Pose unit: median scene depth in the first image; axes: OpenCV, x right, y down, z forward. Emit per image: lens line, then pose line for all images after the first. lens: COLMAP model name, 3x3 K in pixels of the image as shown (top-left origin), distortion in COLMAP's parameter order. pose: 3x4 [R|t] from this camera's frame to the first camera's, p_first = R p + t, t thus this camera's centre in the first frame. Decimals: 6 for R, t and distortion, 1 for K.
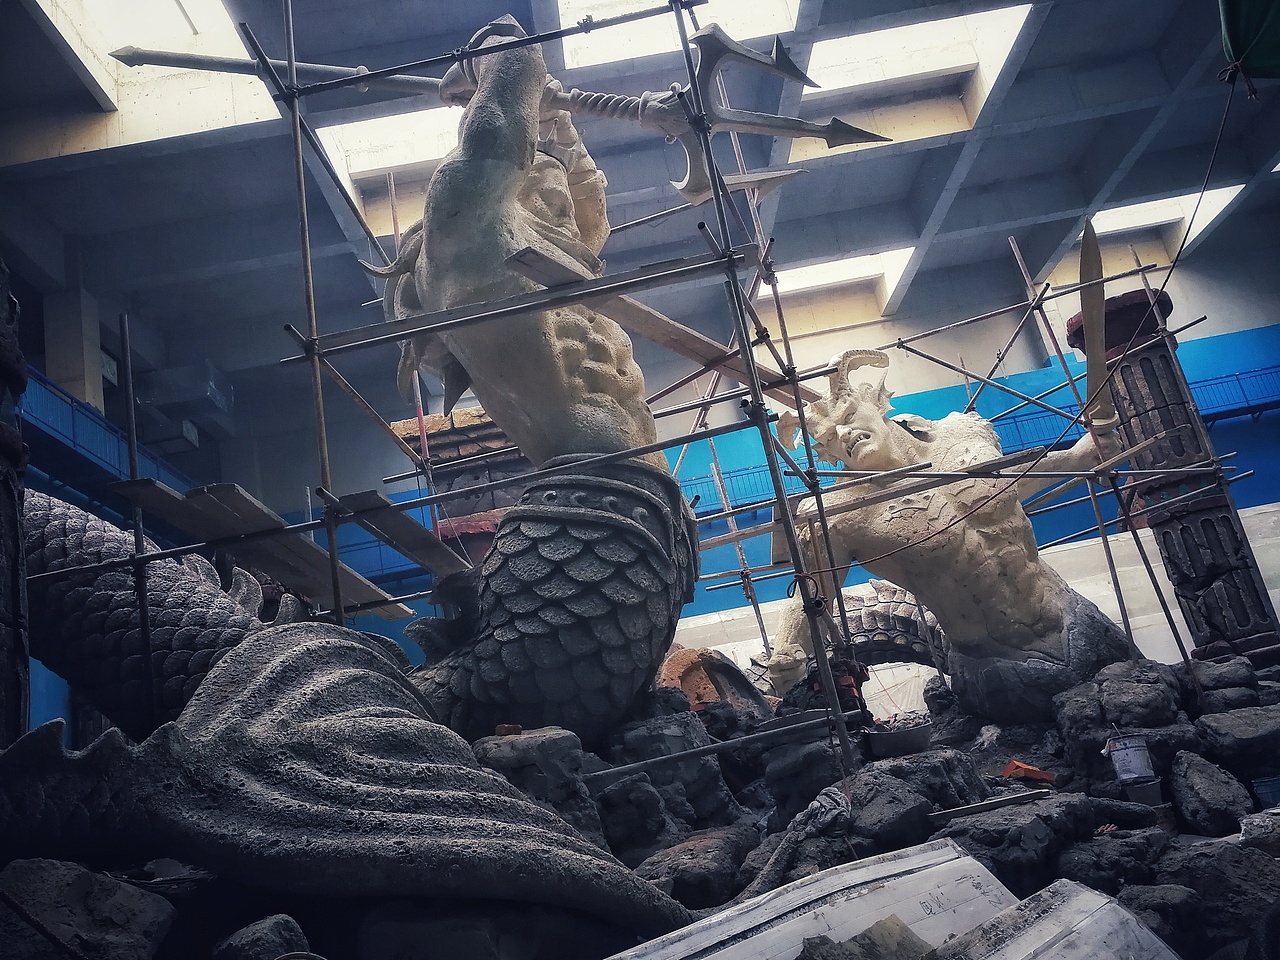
lens RADIAL K [[1021.9, 0, 642.7], [0, 1021.9, 475.6], [0, 0, 1]] dist [0.028313, -0.020281]
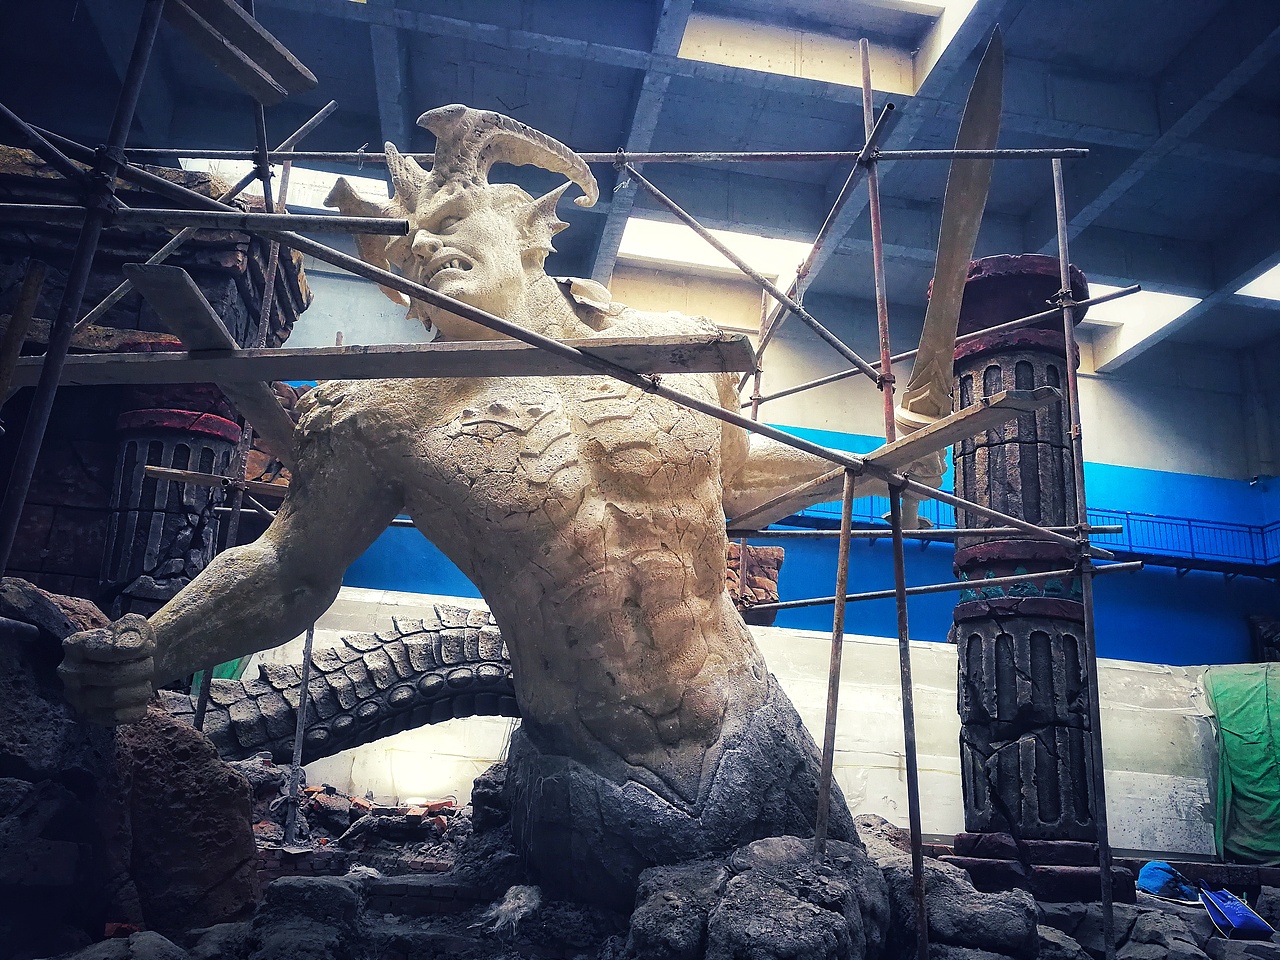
lens RADIAL K [[1021.9, 0, 636.4], [0, 1021.9, 484.0], [0, 0, 1]] dist [0.028313, -0.020281]
pose [[0.951647, 0.295031, 0.085586, 0.288460], [-0.294083, 0.955484, -0.023765, 0.051420], [-0.088787, -0.002554, 0.996047, 0.496613]]
